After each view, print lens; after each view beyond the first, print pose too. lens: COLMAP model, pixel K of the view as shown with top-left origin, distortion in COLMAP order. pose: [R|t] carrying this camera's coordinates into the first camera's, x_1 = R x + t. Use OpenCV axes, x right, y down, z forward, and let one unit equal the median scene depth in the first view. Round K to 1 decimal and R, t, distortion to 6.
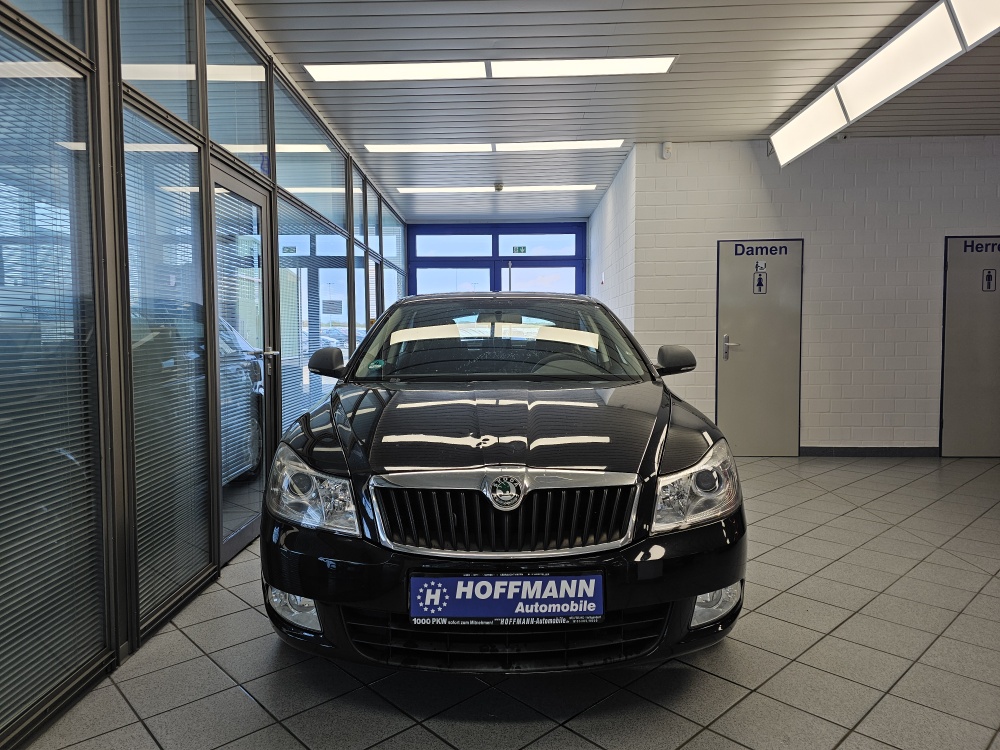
lens RADIAL K [[676.0, 0, 483.3], [0, 676.0, 355.7], [0, 0, 1]] dist [0.081528, -0.107508]
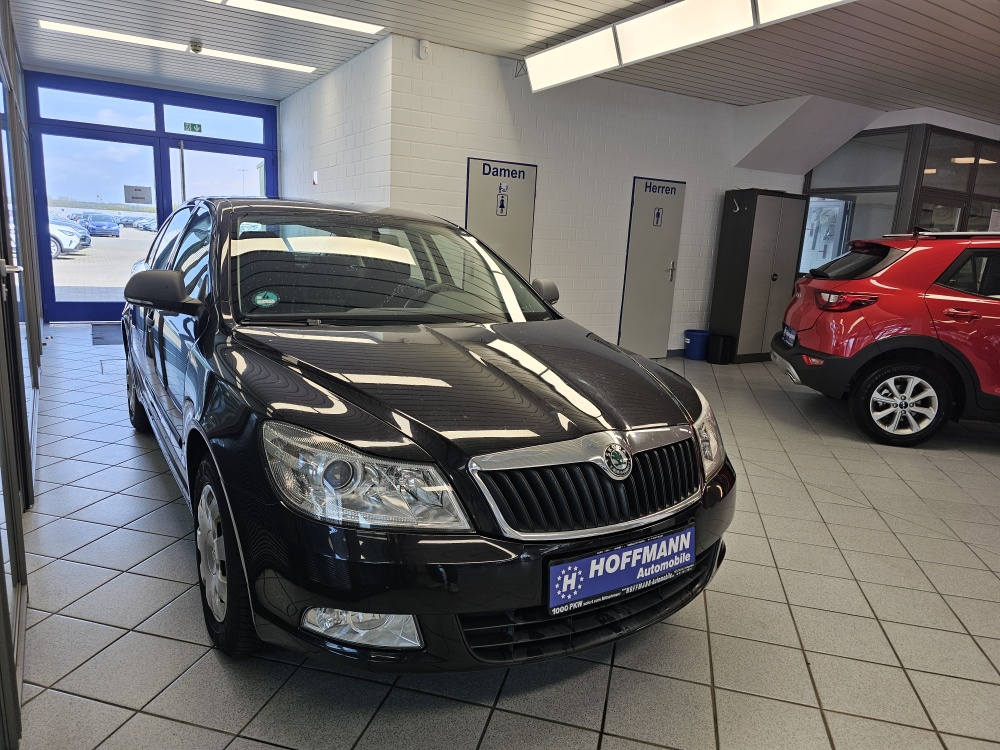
lens RADIAL K [[682.1, 0, 500.0], [0, 682.1, 375.0], [0, 0, 1]] dist [0.071494, -0.090457]
pose [[0.833184, -0.057088, 0.550042, -0.642555], [-0.040011, 0.985827, 0.162925, -0.067151], [-0.551547, -0.157754, 0.819091, 0.339330]]
